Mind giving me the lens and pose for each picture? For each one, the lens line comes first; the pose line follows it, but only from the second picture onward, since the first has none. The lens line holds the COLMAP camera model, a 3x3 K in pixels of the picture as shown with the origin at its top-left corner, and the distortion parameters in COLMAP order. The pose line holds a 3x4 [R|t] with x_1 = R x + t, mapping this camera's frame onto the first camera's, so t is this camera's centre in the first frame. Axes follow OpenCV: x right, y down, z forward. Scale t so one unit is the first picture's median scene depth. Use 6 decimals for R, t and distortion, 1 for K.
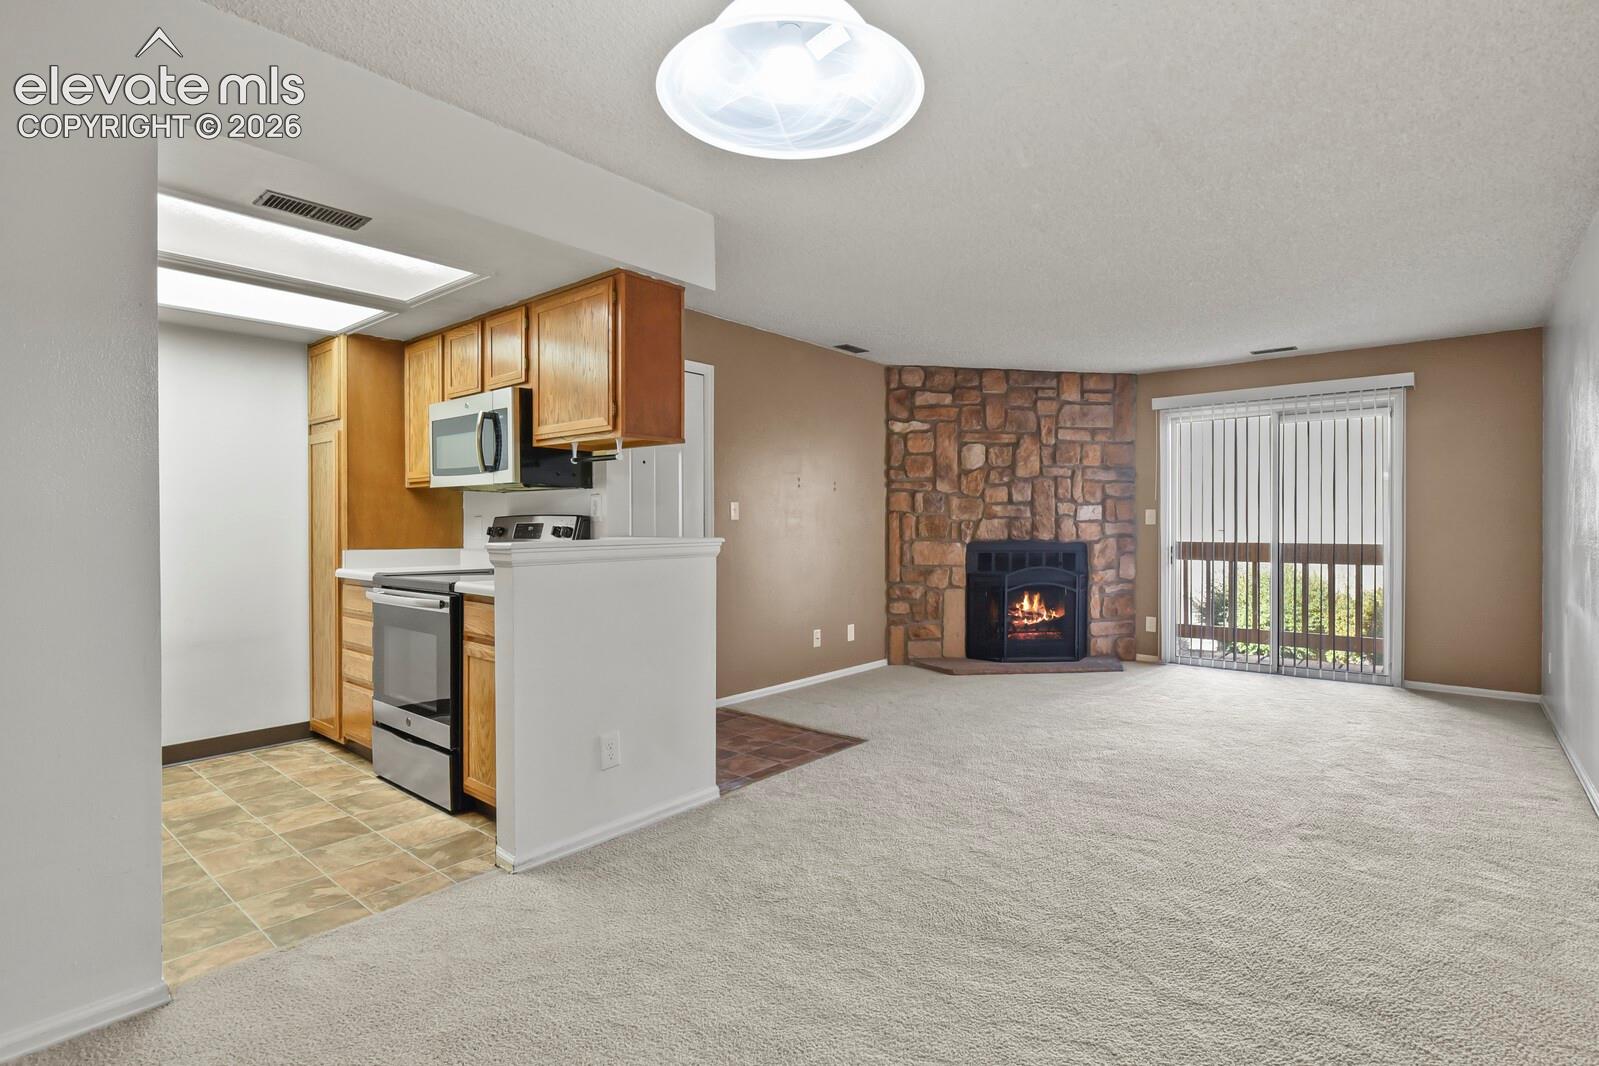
lens RADIAL K [[773.5, 0, 805.2], [0, 773.5, 529.9], [0, 0, 1]] dist [-0.003952, -0.006922]
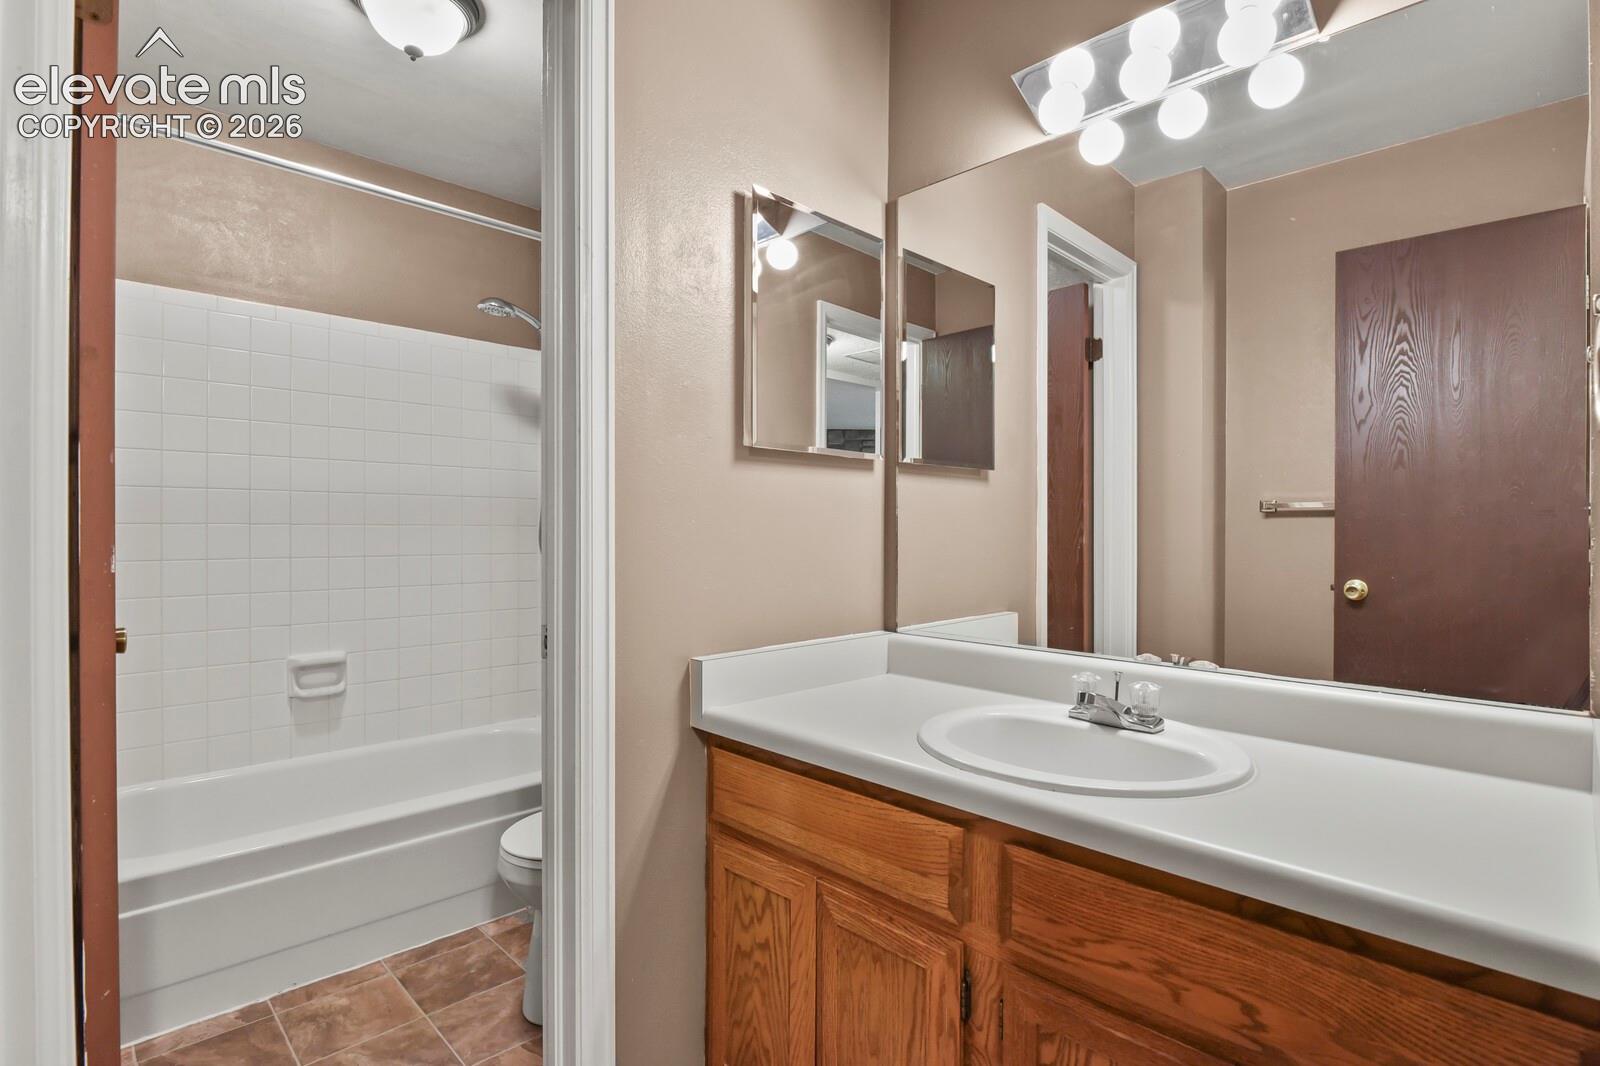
lens RADIAL K [[774.0, 0, 800.0], [0, 774.0, 532.0], [0, 0, 1]] dist [-0.003952, -0.006922]
pose [[-0.995219, -0.000239, 0.097672, -0.917924], [0.001010, 0.999918, 0.012729, -0.006122], [-0.097667, 0.012767, -0.995137, 1.365171]]
